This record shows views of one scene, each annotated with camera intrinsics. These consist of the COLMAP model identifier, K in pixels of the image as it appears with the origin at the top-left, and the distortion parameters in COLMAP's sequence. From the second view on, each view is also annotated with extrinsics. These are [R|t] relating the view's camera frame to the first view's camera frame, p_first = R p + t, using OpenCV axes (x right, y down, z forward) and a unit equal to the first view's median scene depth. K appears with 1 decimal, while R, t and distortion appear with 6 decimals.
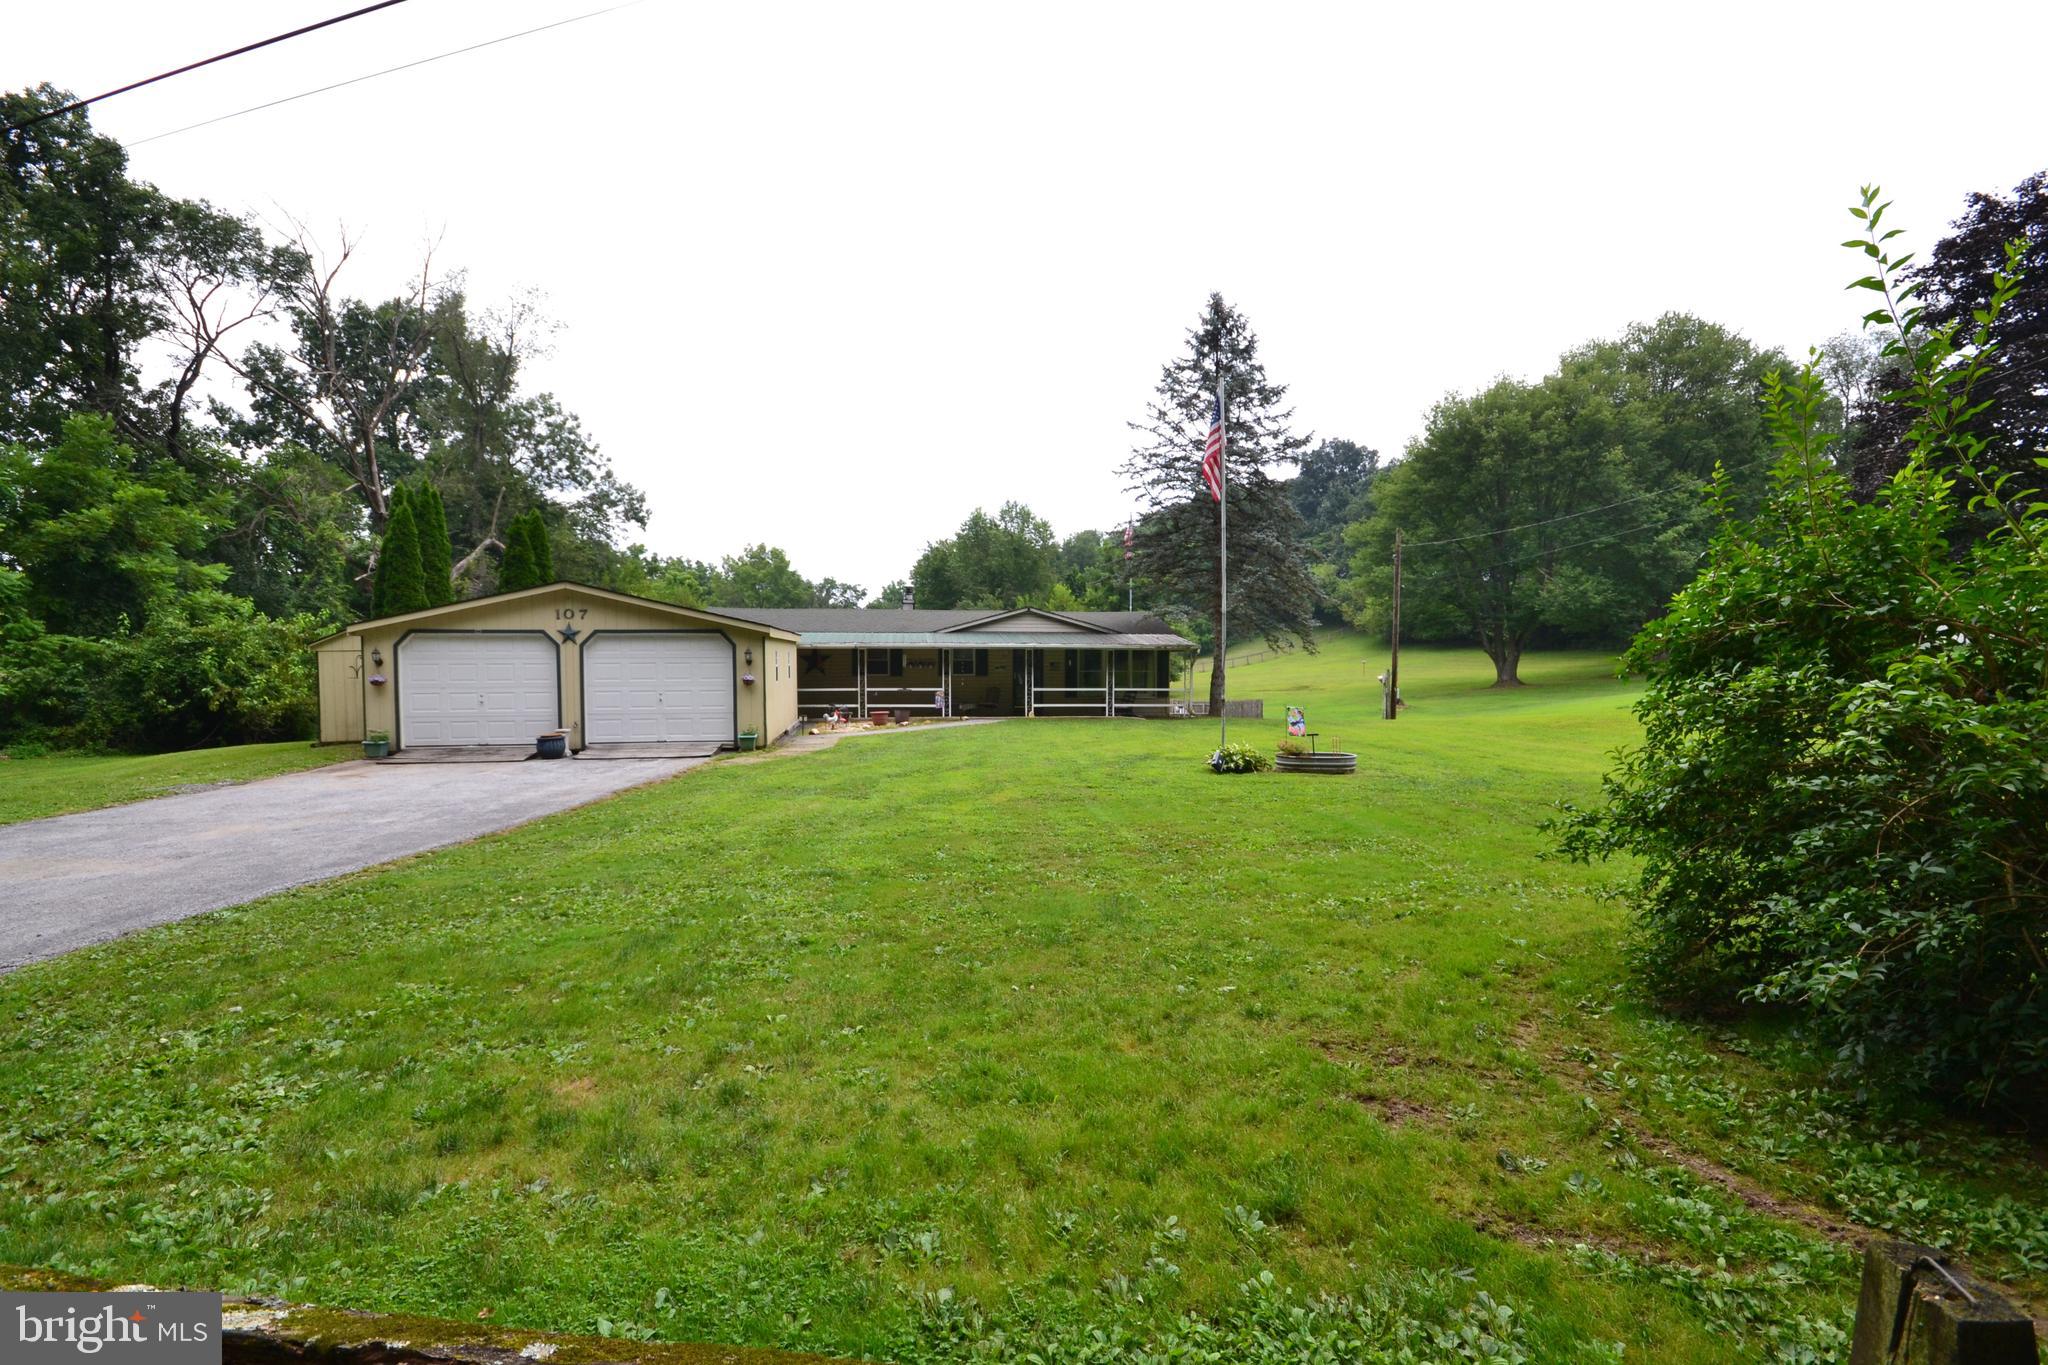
lens RADIAL K [[919.4, 0, 1010.6], [0, 919.4, 685.3], [0, 0, 1]] dist [0.005649, -0.009349]
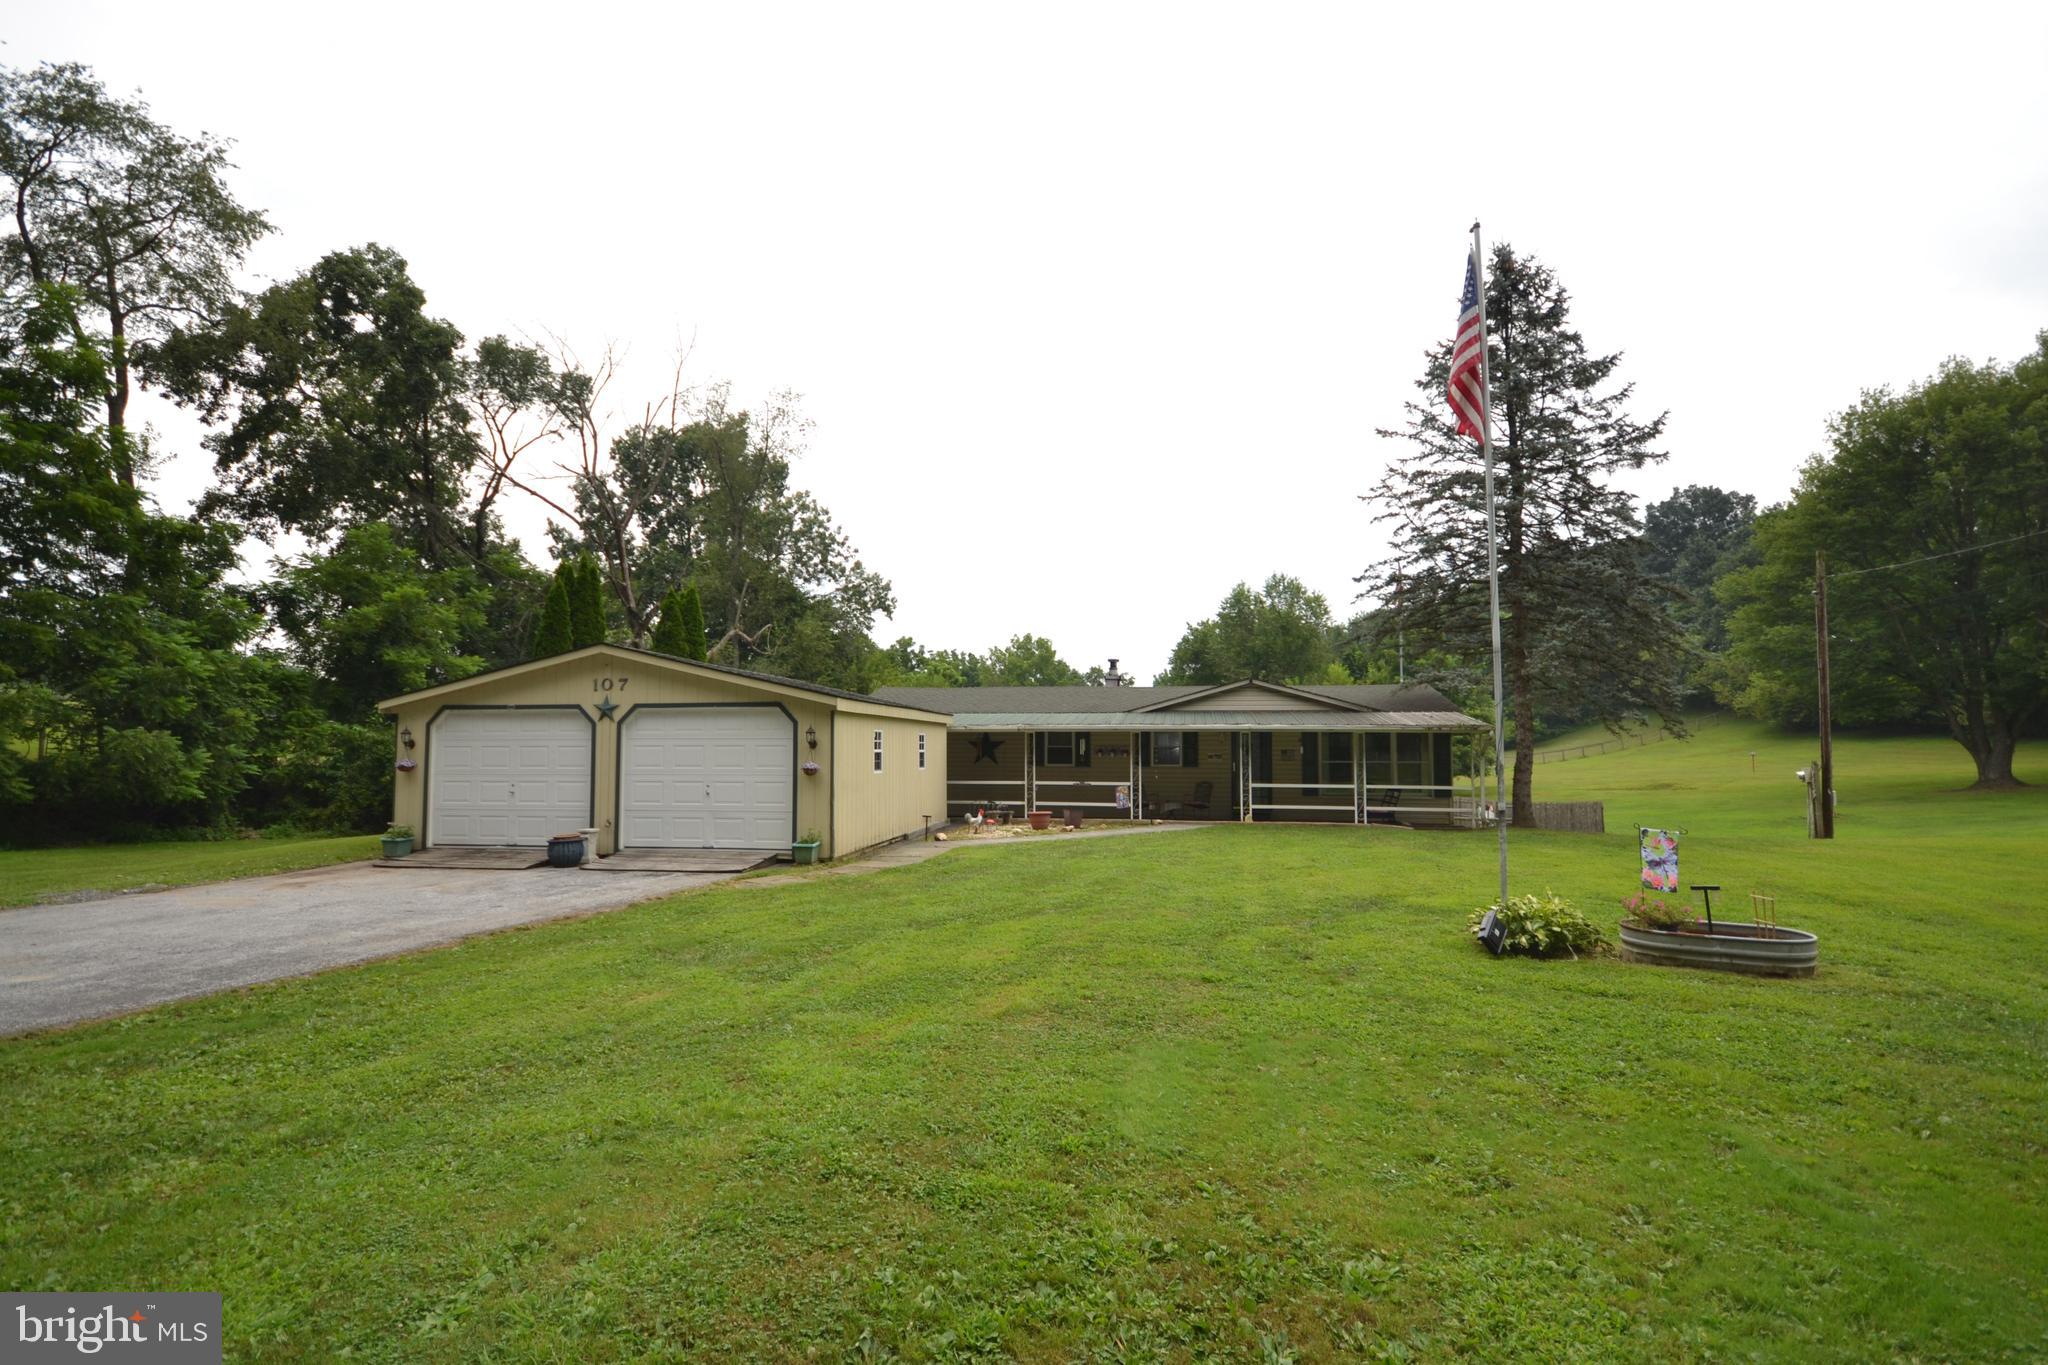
lens RADIAL K [[919.4, 0, 1018.3], [0, 919.4, 692.7], [0, 0, 1]] dist [0.005649, -0.009349]
pose [[0.955010, -0.016584, -0.296111, 0.058406], [-0.010726, 0.995851, -0.090367, -0.000718], [0.296381, 0.089477, 0.950869, 0.192813]]
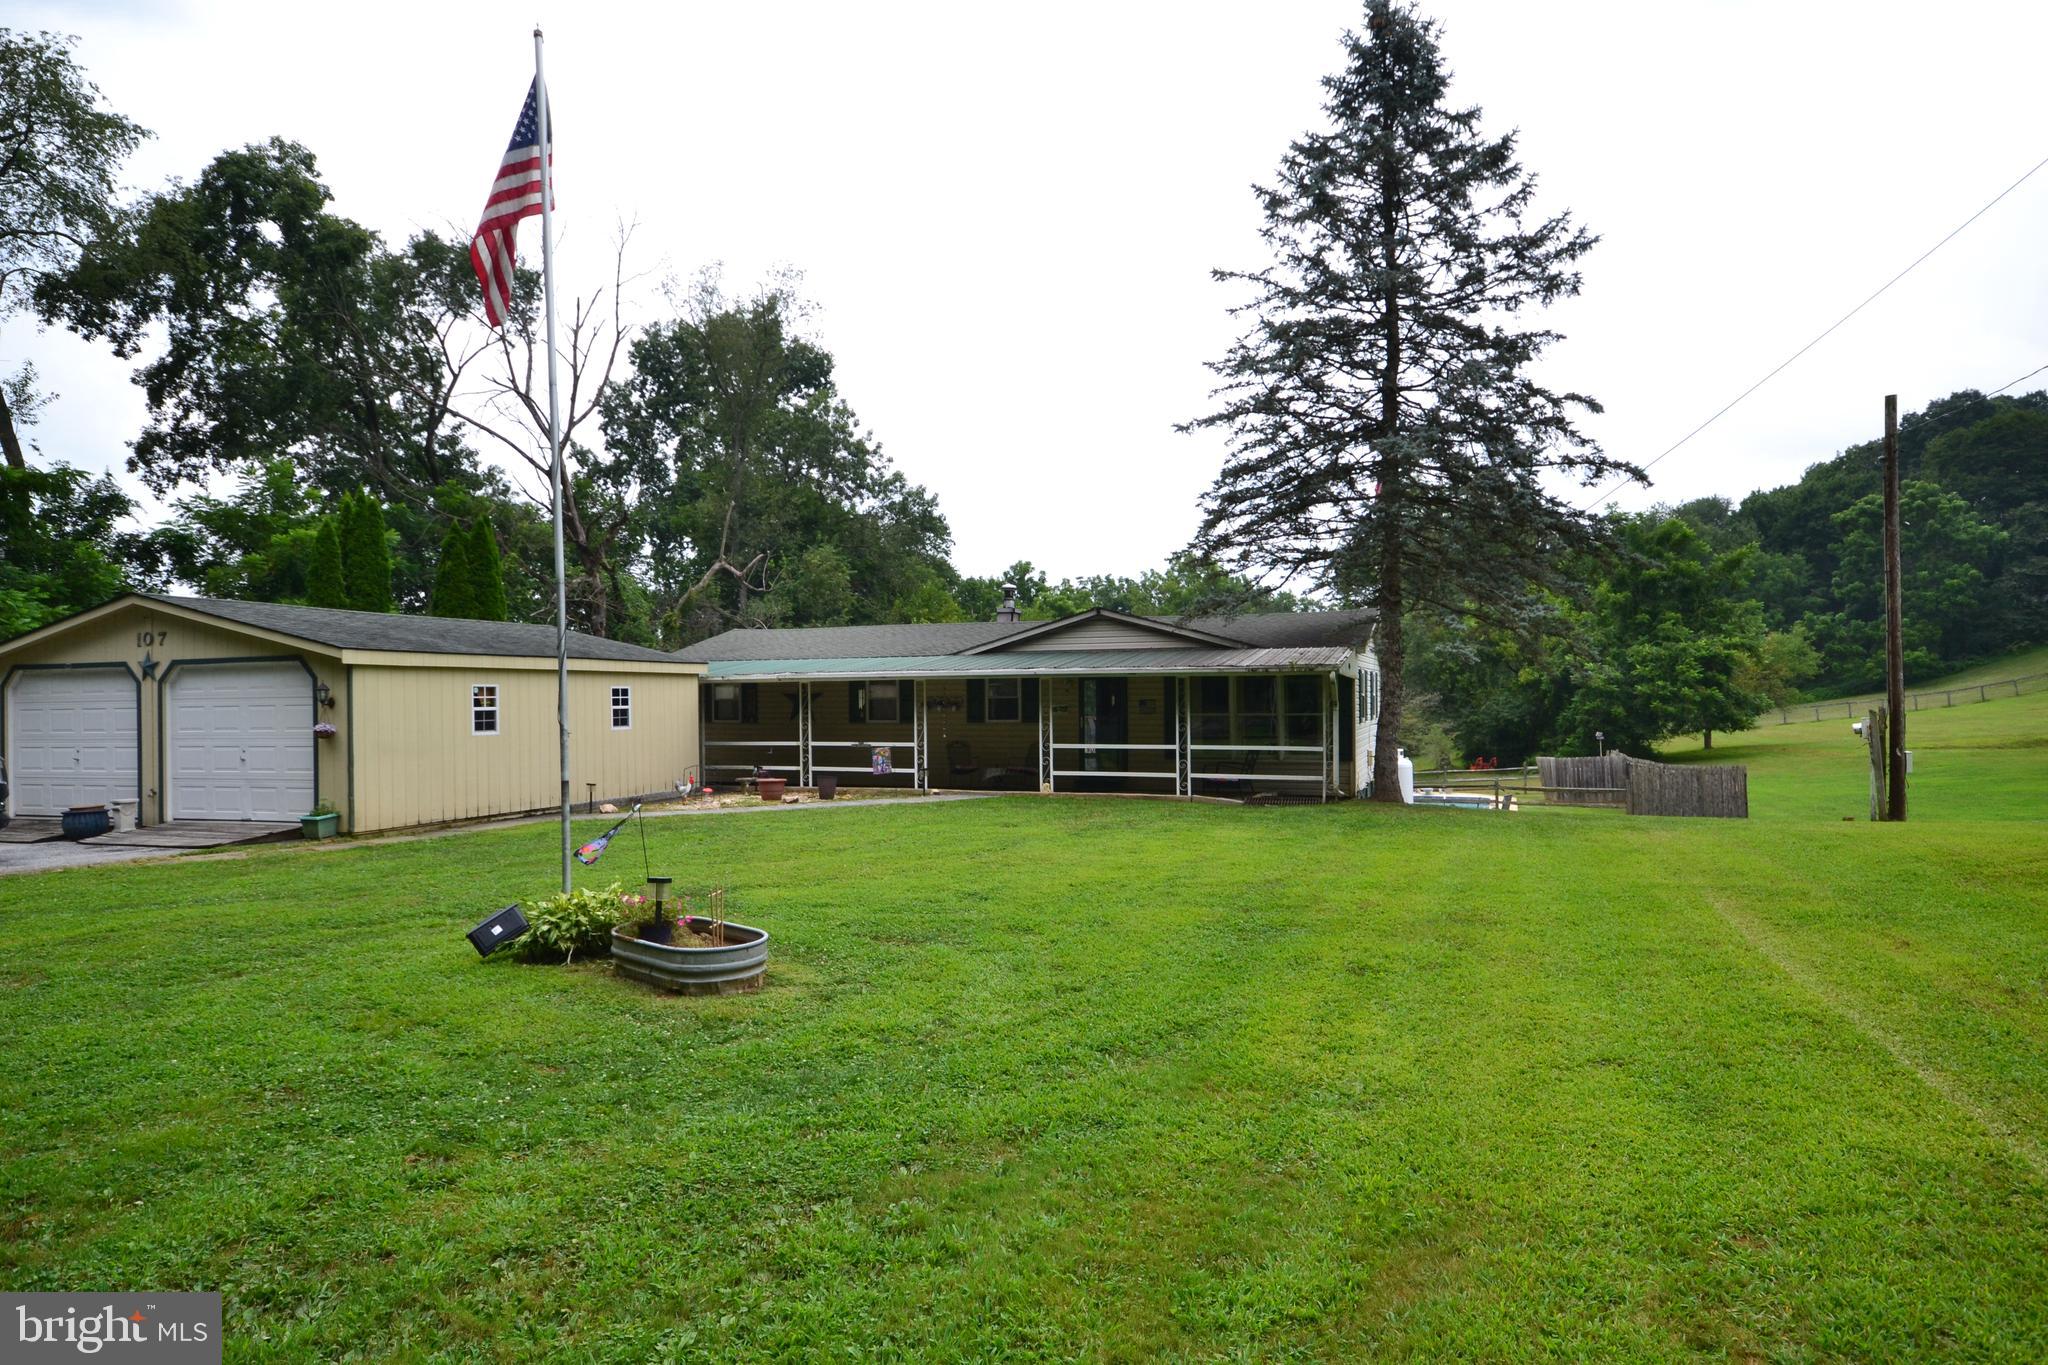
lens RADIAL K [[1152.6, 0, 1030.4], [0, 1152.6, 683.9], [0, 0, 1]] dist [0.021422, -0.000441]
pose [[0.877515, -0.015961, -0.479284, 0.322158], [-0.004171, 0.999154, -0.040910, -0.004284], [0.479531, 0.037899, 0.876706, 0.299867]]
